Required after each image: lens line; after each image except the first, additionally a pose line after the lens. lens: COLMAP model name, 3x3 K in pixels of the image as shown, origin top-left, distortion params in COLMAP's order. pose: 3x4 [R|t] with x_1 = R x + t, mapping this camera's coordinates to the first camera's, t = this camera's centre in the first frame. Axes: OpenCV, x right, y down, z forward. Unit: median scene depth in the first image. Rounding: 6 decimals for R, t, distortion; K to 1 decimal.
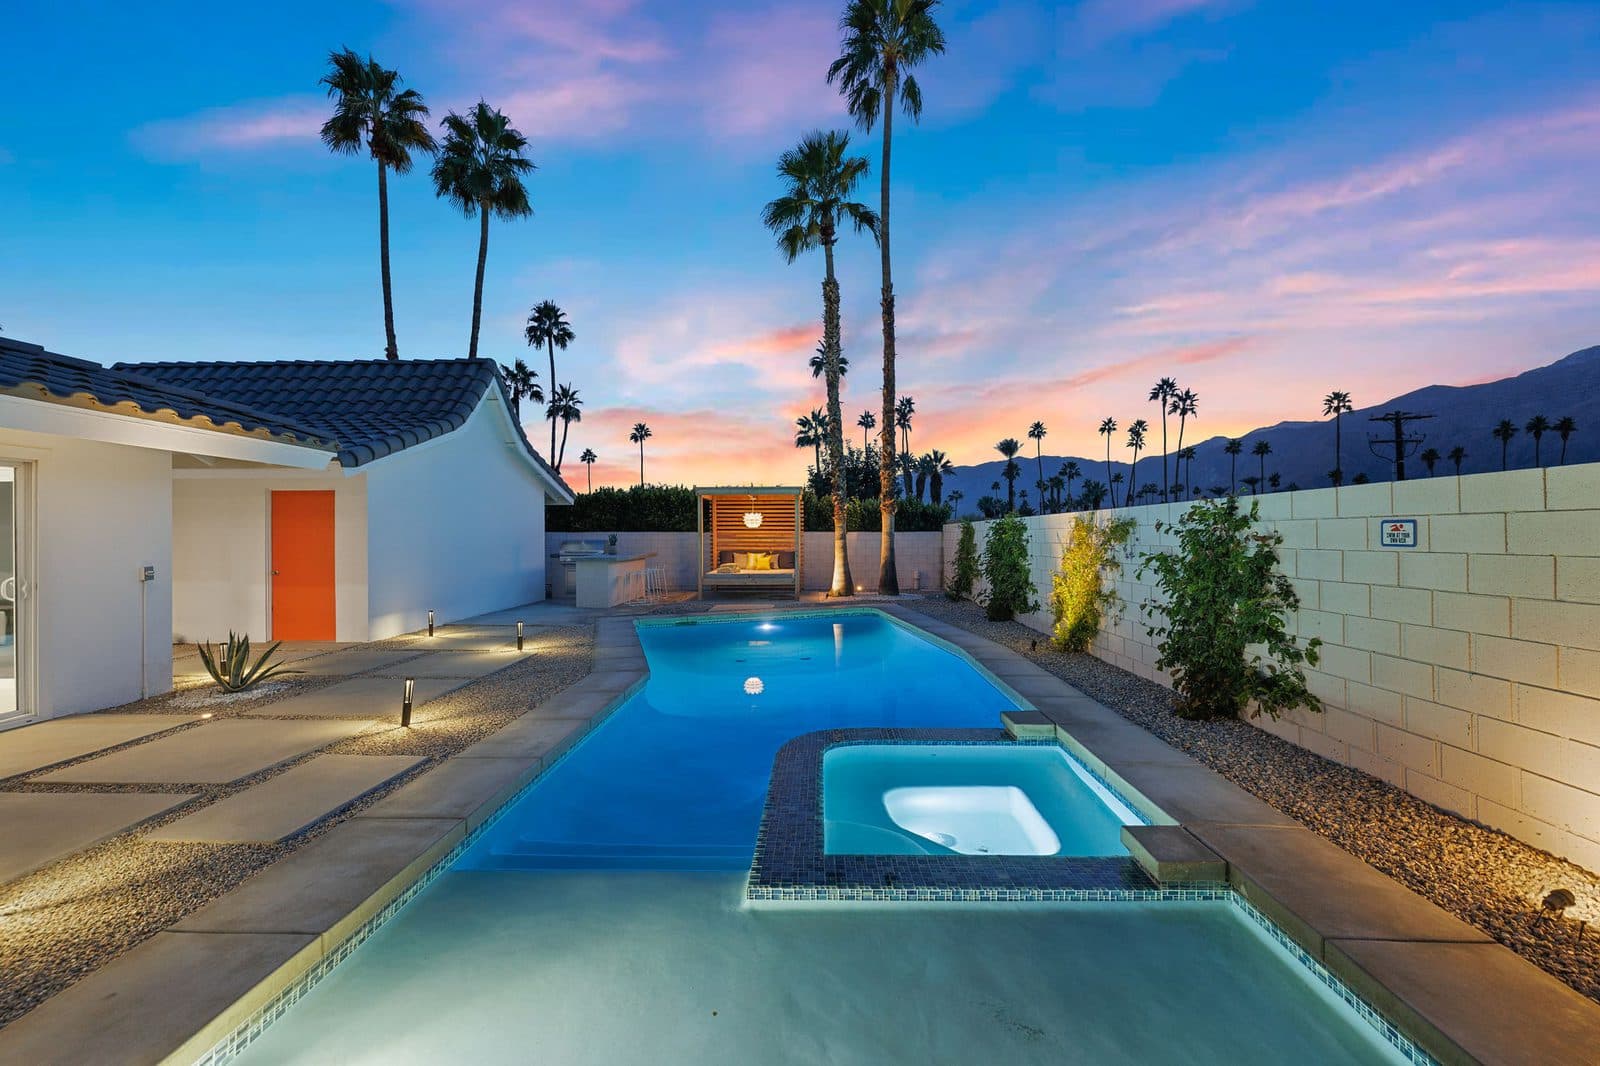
lens RADIAL K [[670.2, 0, 800.0], [0, 670.2, 533.0], [0, 0, 1]] dist [0.000237, -0.000385]
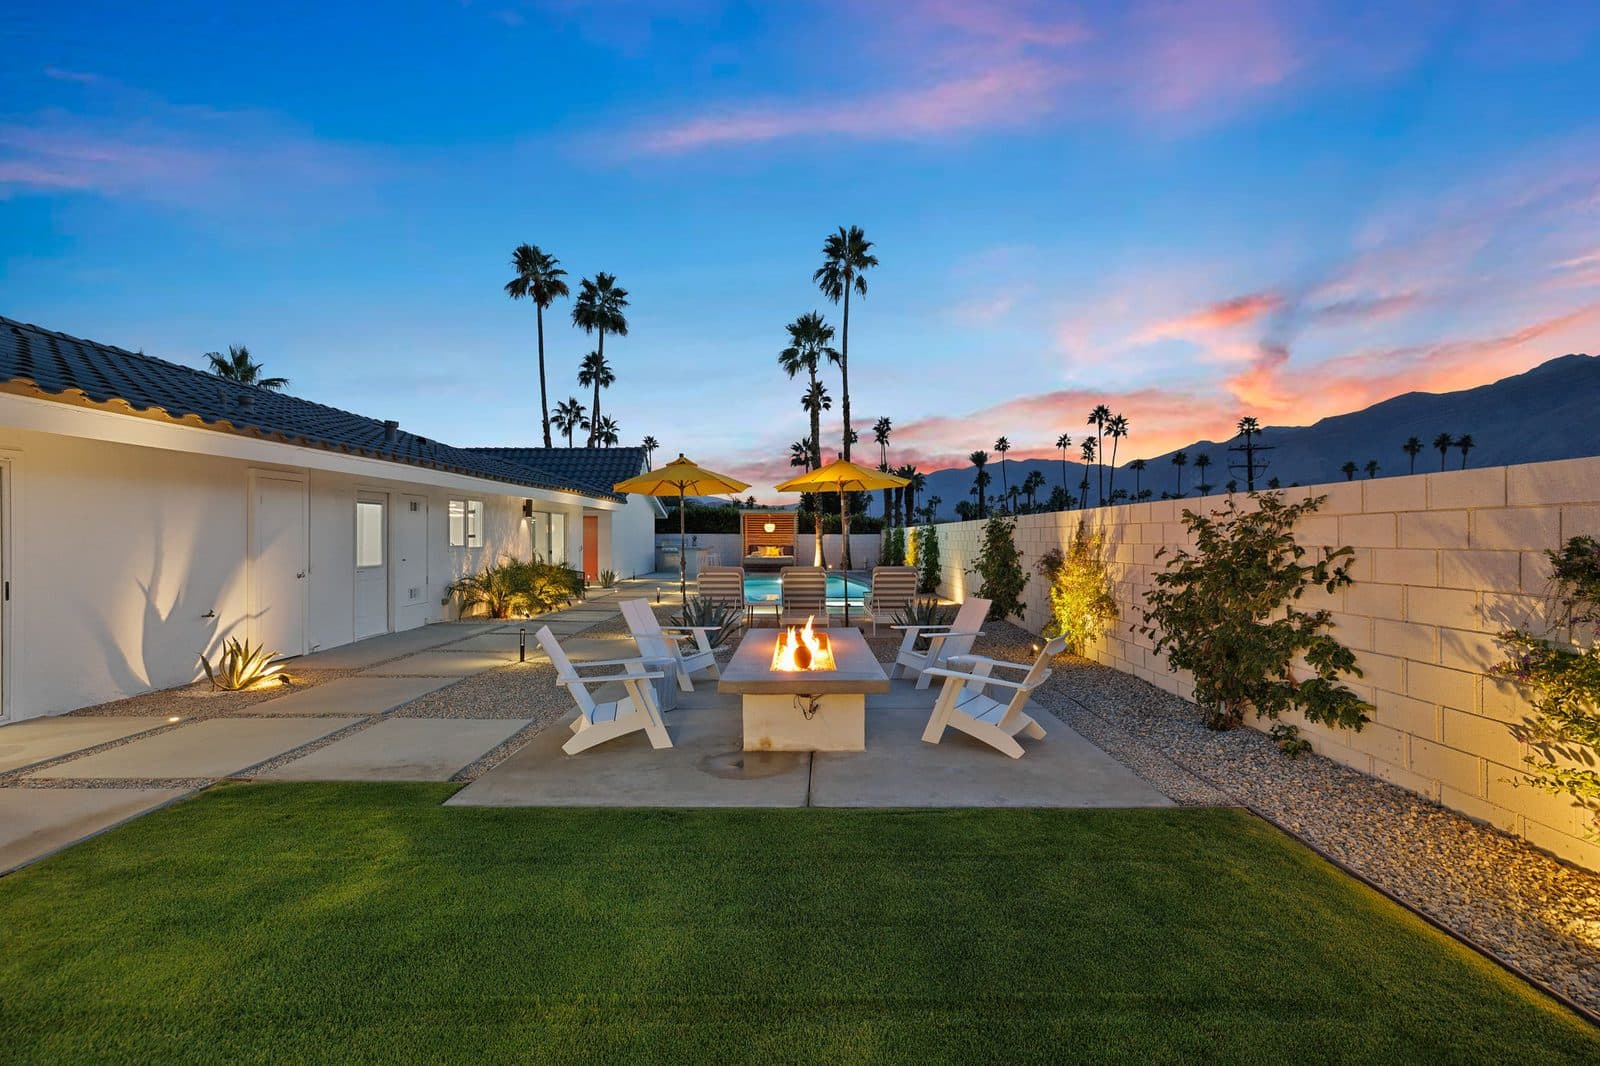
lens RADIAL K [[667.6, 0, 804.1], [0, 667.6, 537.0], [0, 0, 1]] dist [0.000396, 0.000103]
pose [[0.999777, 0.003814, 0.020763, -0.014574], [-0.003893, 0.999985, 0.003743, -0.000752], [-0.020748, -0.003823, 0.999777, -0.706275]]
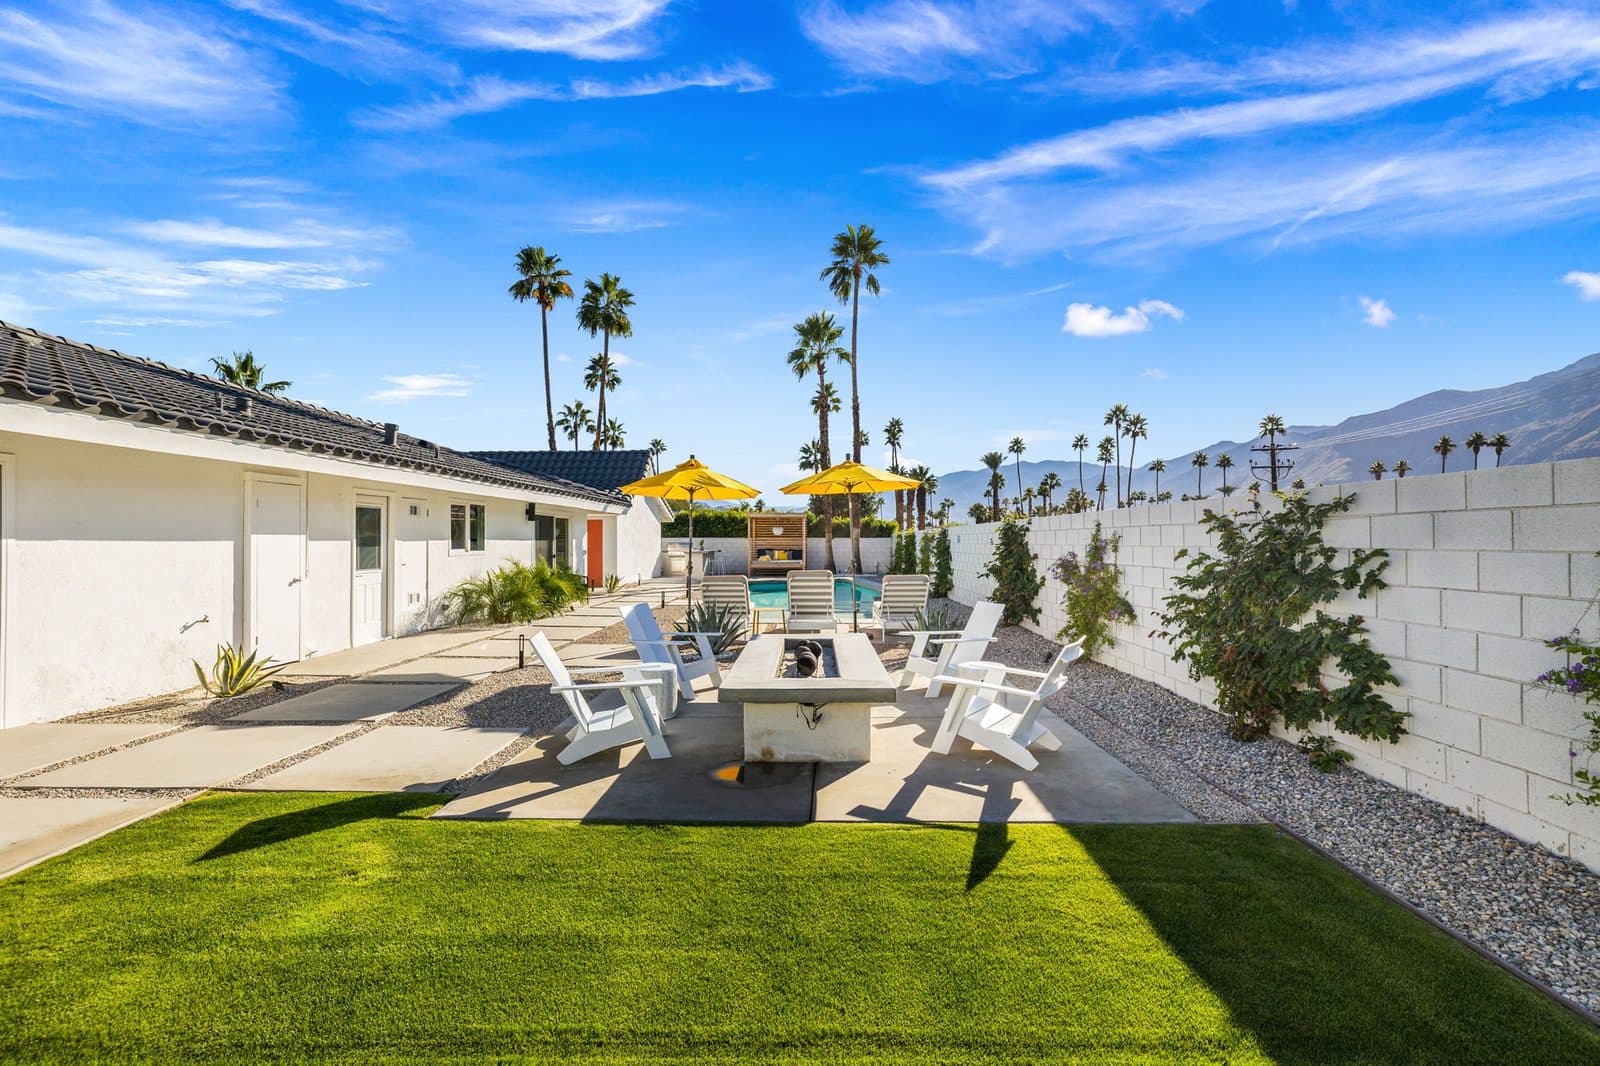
lens RADIAL K [[680.5, 0, 801.5], [0, 680.5, 536.3], [0, 0, 1]] dist [0.000714, -0.000570]
pose [[0.999996, 0.001383, 0.002522, -0.011704], [-0.001374, 0.999992, -0.003667, 0.000108], [-0.002527, 0.003664, 0.999990, -0.701049]]
